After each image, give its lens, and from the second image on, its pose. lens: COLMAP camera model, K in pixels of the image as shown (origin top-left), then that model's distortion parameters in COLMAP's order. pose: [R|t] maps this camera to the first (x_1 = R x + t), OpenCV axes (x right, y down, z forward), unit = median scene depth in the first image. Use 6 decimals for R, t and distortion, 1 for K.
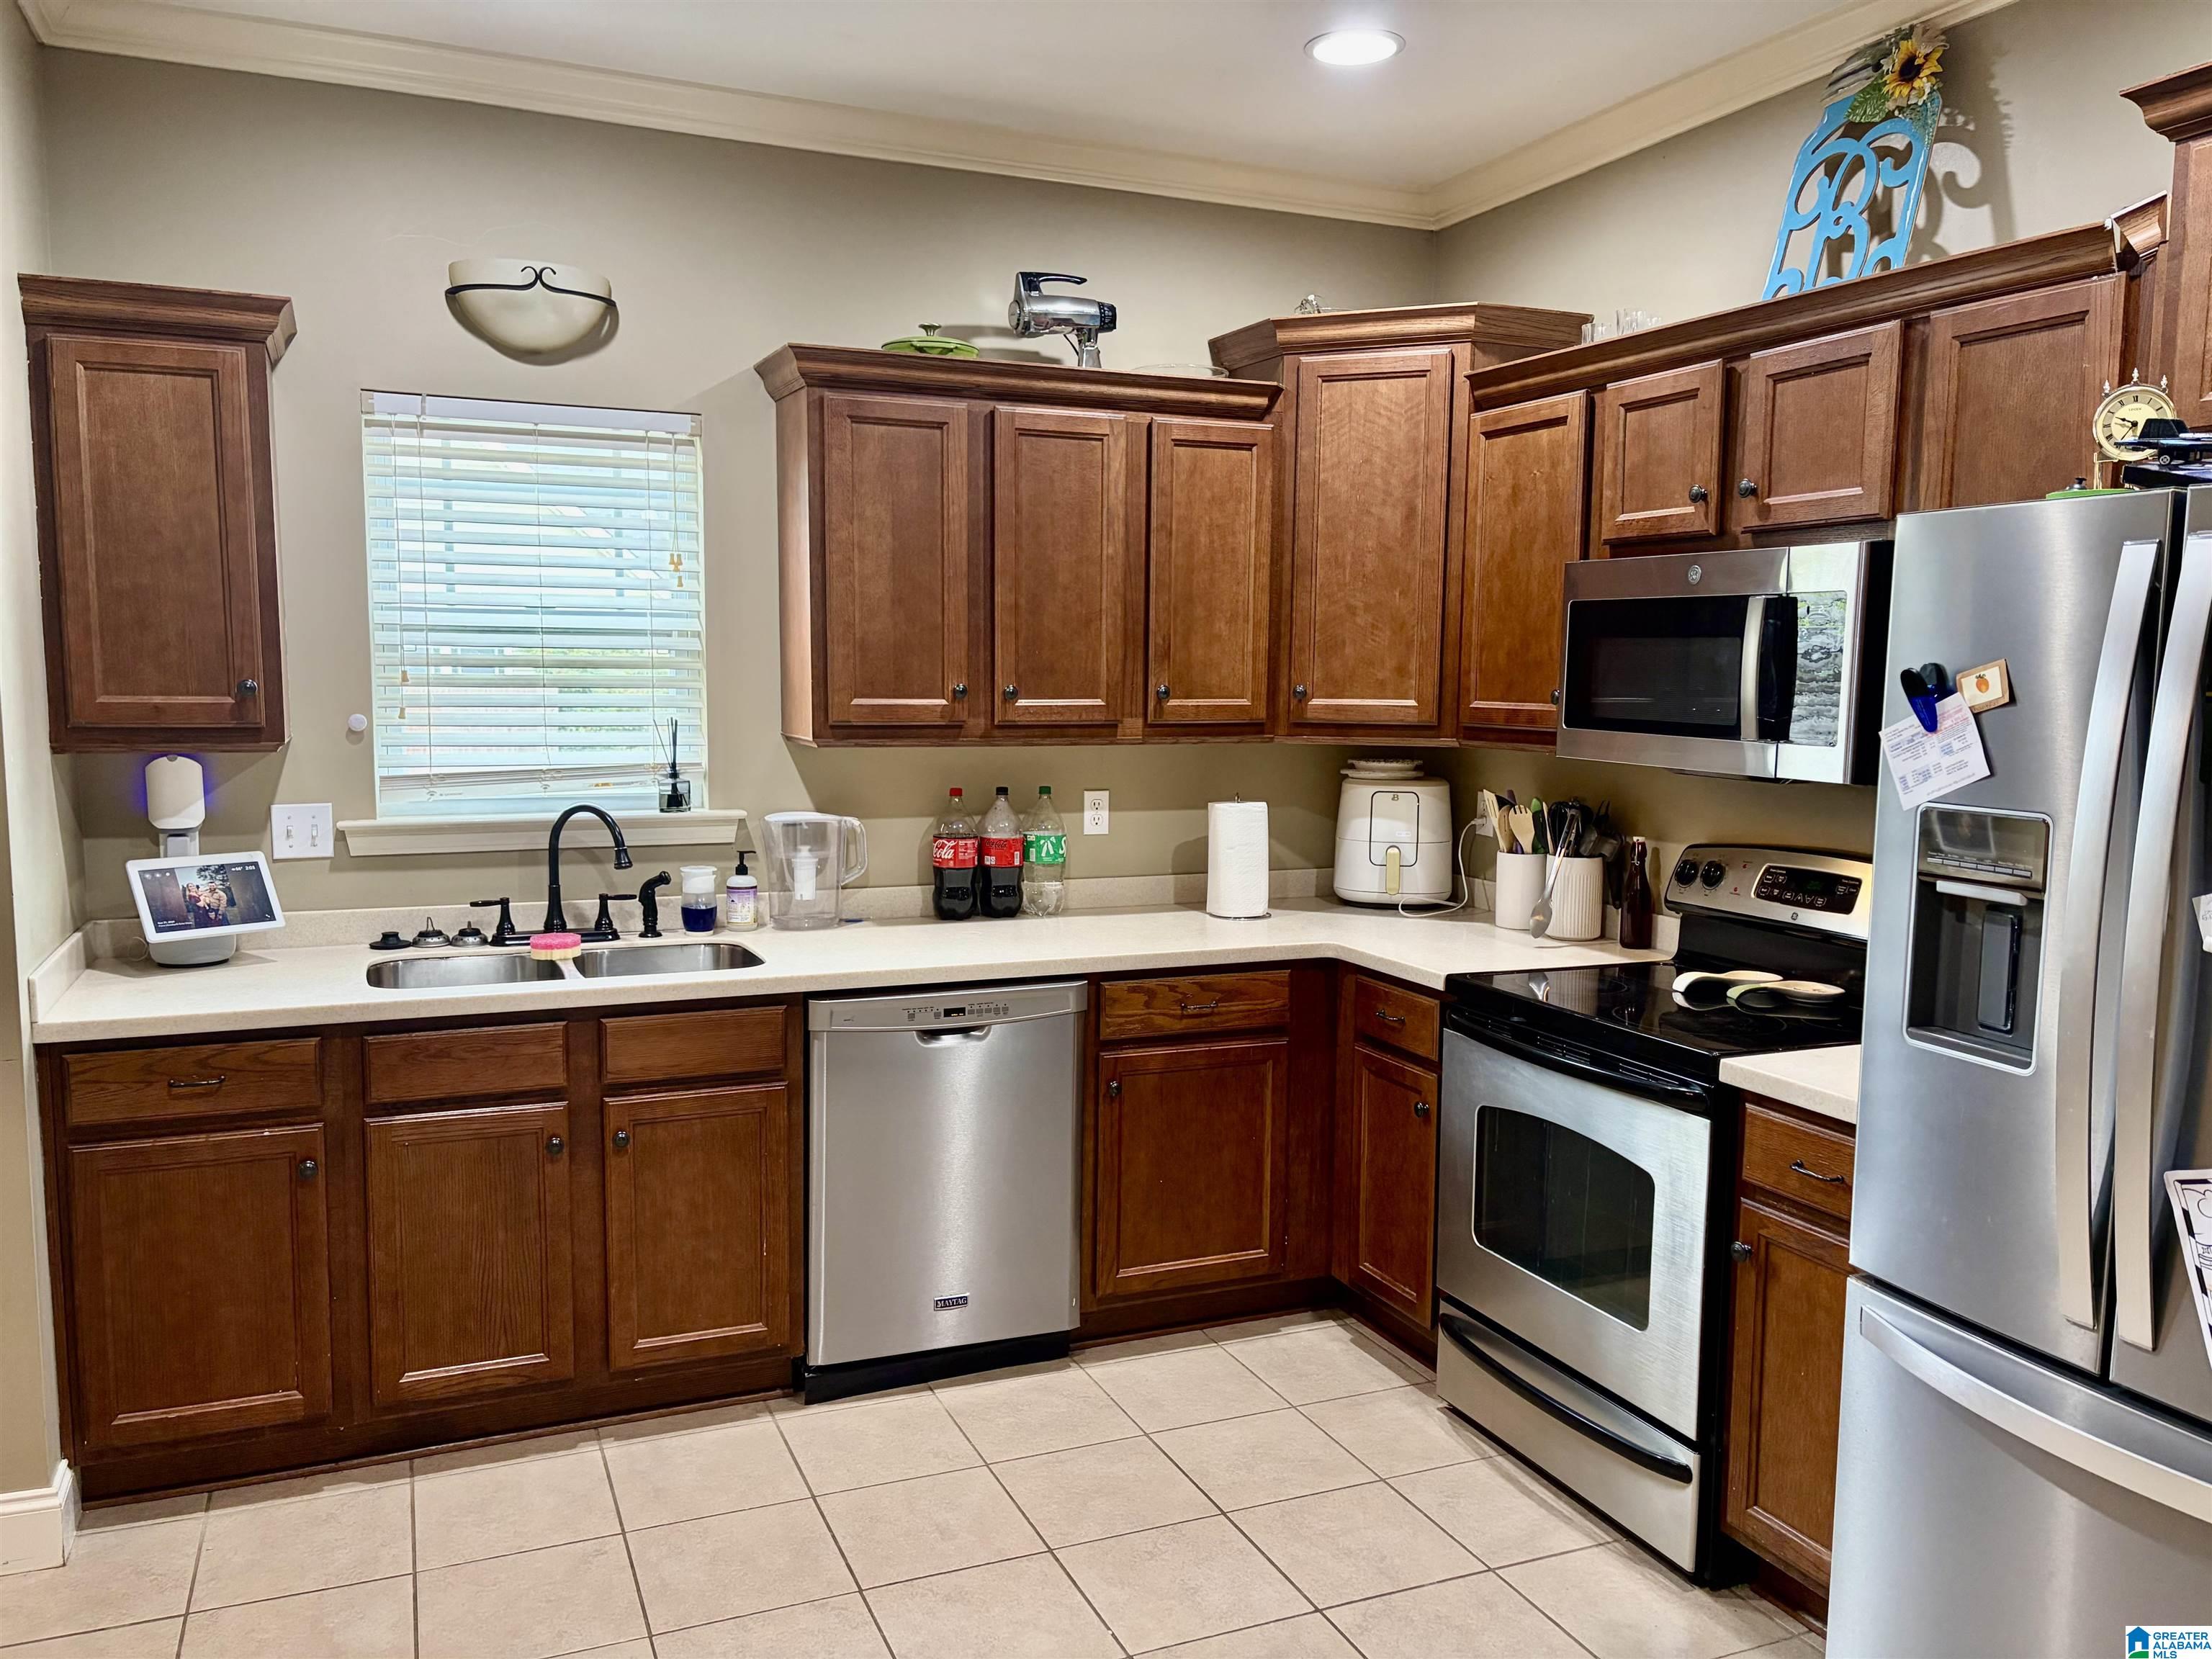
lens RADIAL K [[1675.1, 0, 1099.8], [0, 1675.1, 836.0], [0, 0, 1]] dist [0.037028, -0.040684]
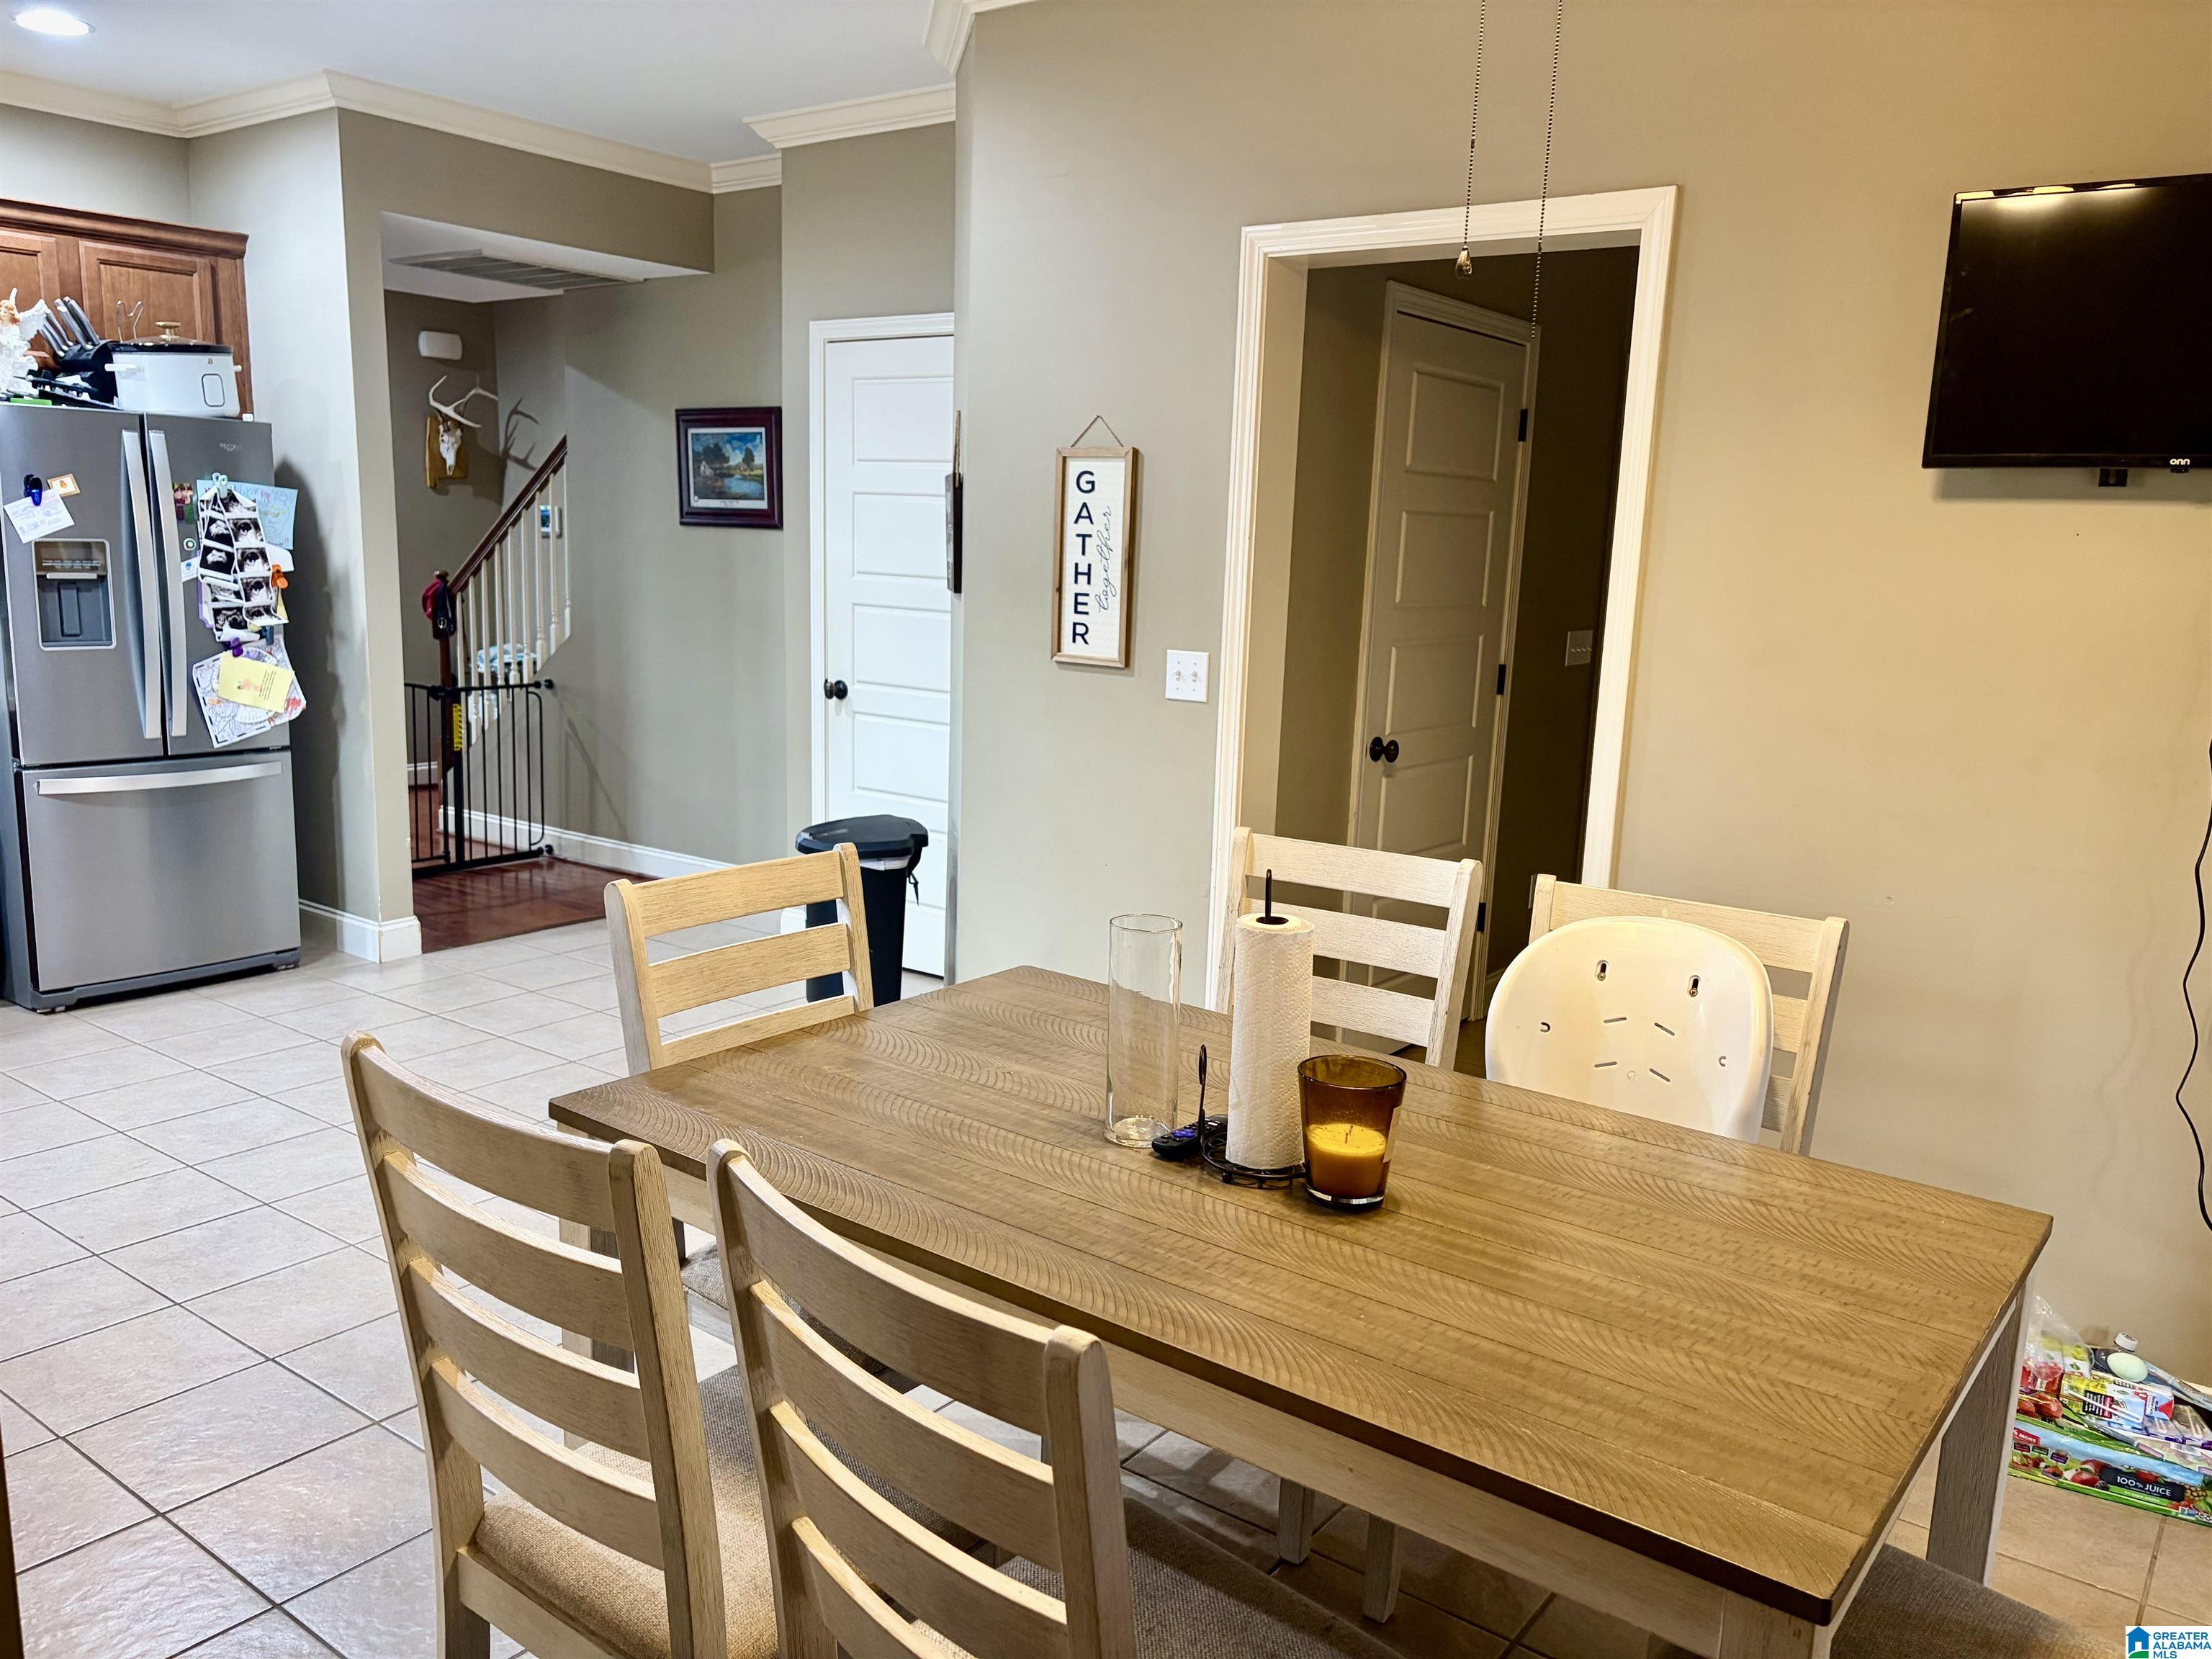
lens RADIAL K [[1675.1, 0, 1133.6], [0, 1675.1, 845.4], [0, 0, 1]] dist [0.037028, -0.040684]
pose [[-0.515912, -0.181504, 0.837192, -1.360321], [0.050465, 0.969159, 0.241213, -0.056960], [-0.855154, 0.166694, -0.490841, 0.578126]]
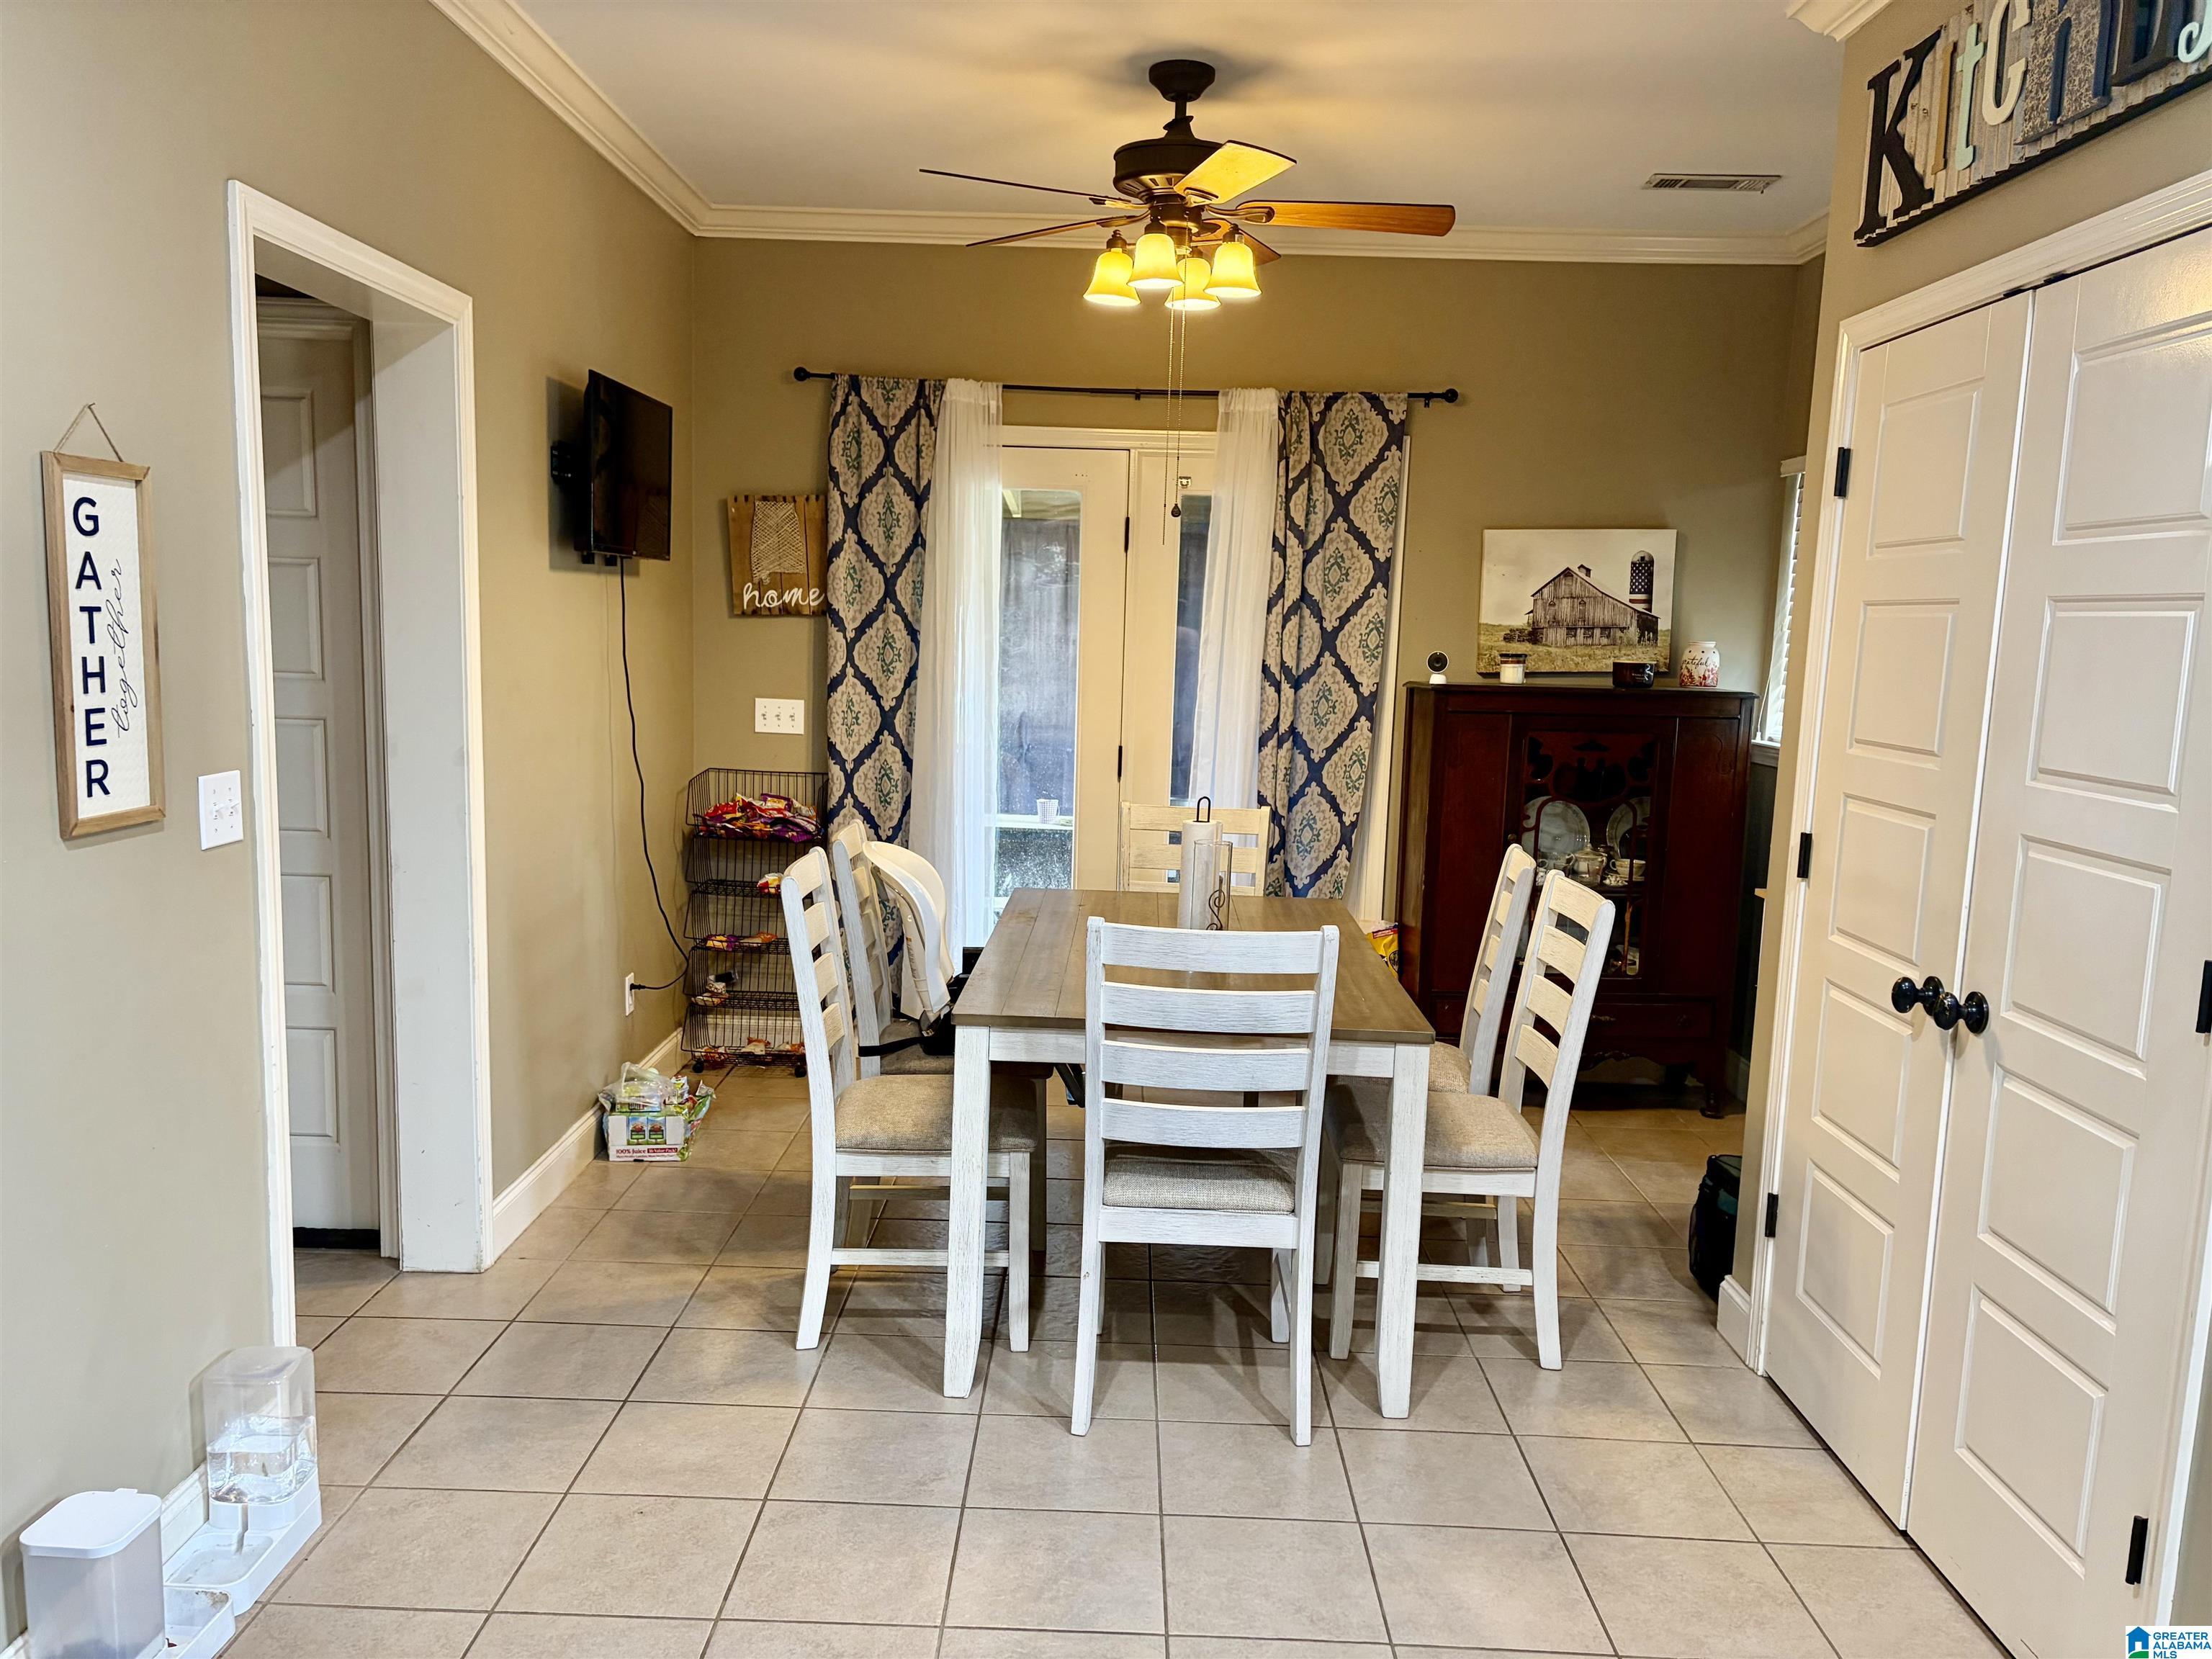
lens RADIAL K [[1675.1, 0, 1083.8], [0, 1675.1, 836.9], [0, 0, 1]] dist [0.037028, -0.040684]
pose [[-0.417651, 0.094027, -0.903729, 0.156567], [-0.131723, 0.977858, 0.162614, -0.059372], [0.899009, 0.186958, -0.396018, 0.641669]]
